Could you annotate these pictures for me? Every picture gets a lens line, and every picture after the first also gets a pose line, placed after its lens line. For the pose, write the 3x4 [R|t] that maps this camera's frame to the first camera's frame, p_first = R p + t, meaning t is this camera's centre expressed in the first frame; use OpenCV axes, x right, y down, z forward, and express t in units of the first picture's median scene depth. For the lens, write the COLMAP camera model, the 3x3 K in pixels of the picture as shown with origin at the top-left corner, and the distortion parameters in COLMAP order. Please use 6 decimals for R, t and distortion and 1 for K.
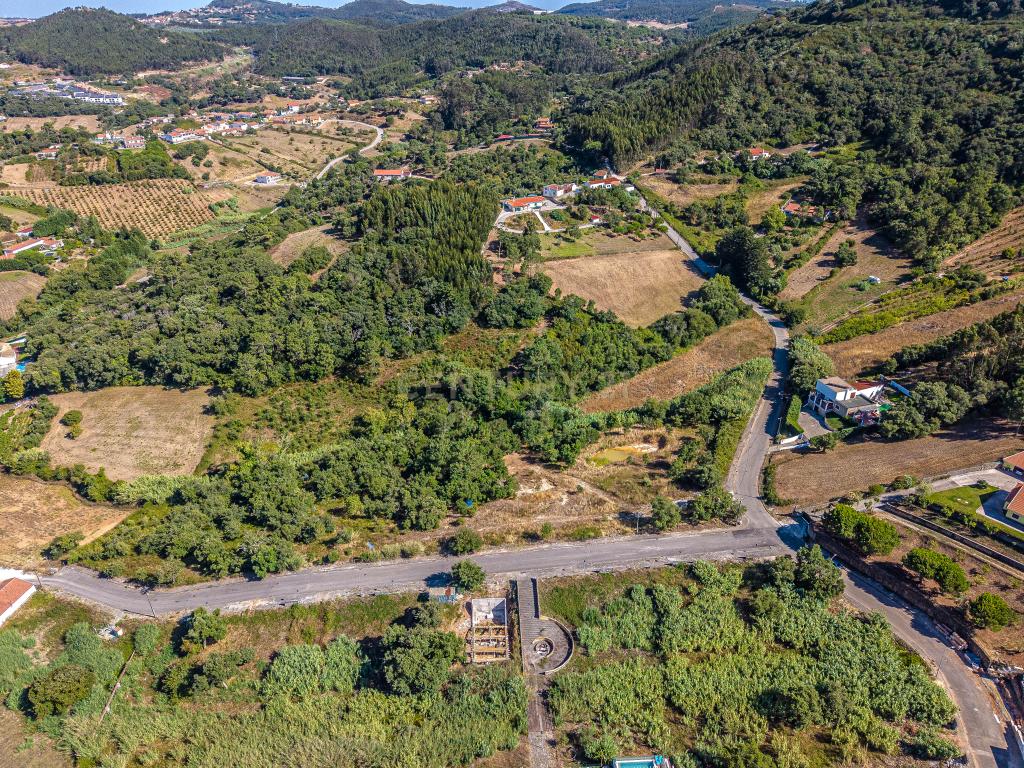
lens RADIAL K [[686.2, 0, 510.2], [0, 686.2, 385.7], [0, 0, 1]] dist [0.023106, -0.020750]
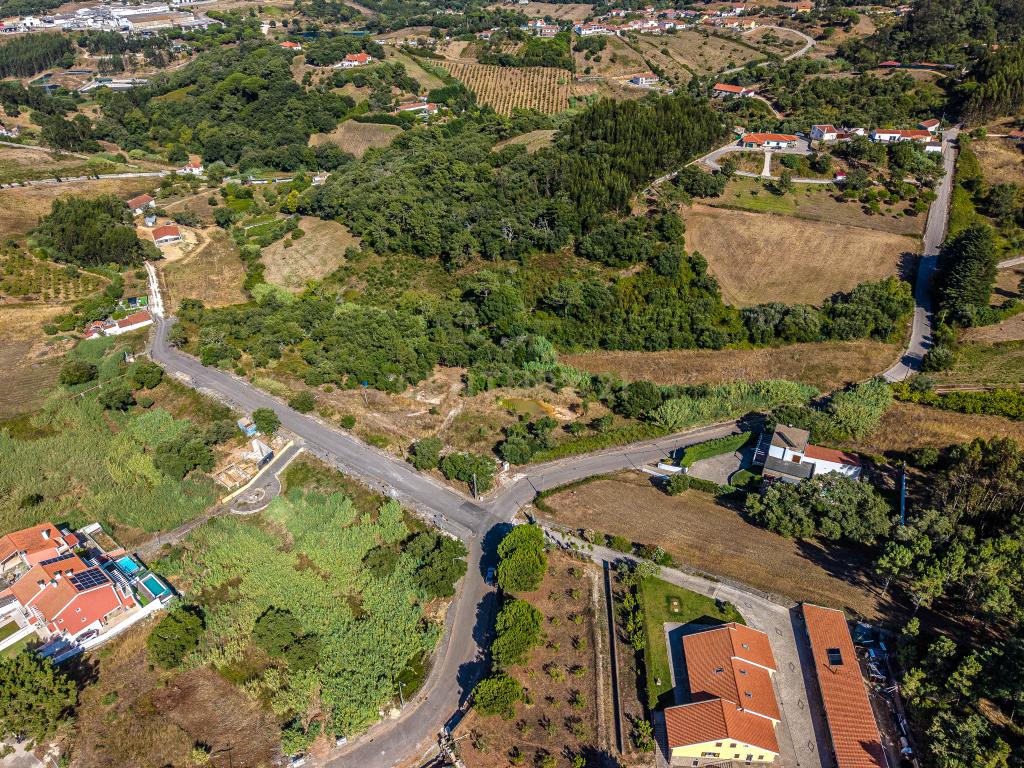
lens RADIAL K [[686.2, 0, 509.0], [0, 686.2, 383.5], [0, 0, 1]] dist [0.023106, -0.020750]
pose [[0.735303, 0.377116, -0.563128, 0.534397], [-0.310053, 0.926022, 0.215289, -0.100759], [0.602658, 0.016297, 0.797833, 0.185108]]
